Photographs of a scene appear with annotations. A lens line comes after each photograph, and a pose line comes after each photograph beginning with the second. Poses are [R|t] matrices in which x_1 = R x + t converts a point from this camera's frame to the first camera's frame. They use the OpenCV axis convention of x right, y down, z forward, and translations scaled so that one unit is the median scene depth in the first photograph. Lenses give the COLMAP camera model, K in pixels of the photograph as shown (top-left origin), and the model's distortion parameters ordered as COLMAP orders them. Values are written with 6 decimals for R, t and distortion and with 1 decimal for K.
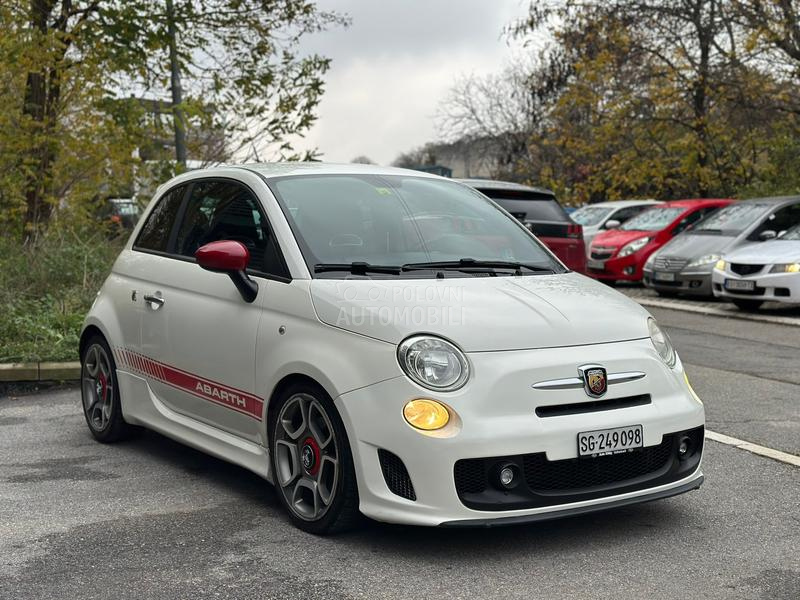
lens RADIAL K [[1103.2, 0, 400.0], [0, 1103.2, 300.0], [0, 0, 1]] dist [0.130792, -0.114130]
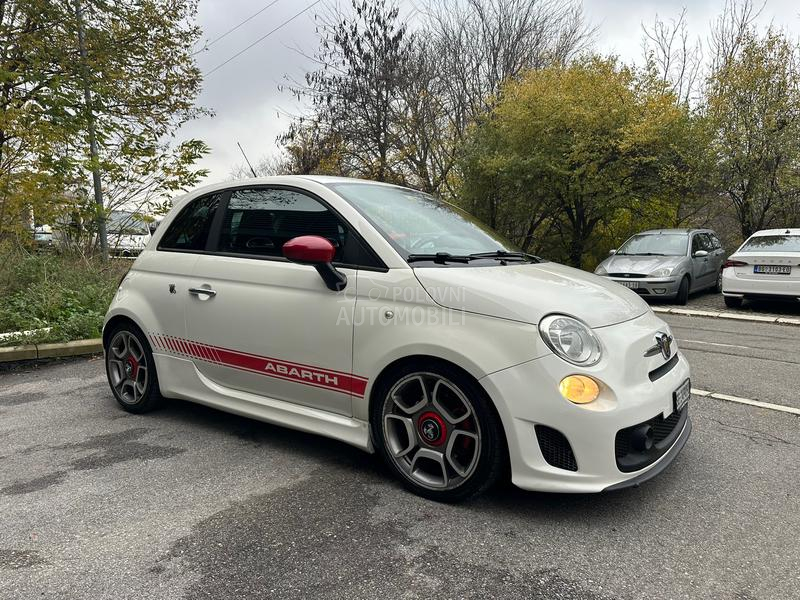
lens RADIAL K [[567.1, 0, 402.8], [0, 567.1, 289.7], [0, 0, 1]] dist [0.047522, -0.054649]
pose [[0.941392, -0.031703, 0.335821, -0.272210], [0.029158, 0.999495, 0.012620, -0.004287], [-0.336052, -0.002088, 0.941841, 0.452984]]
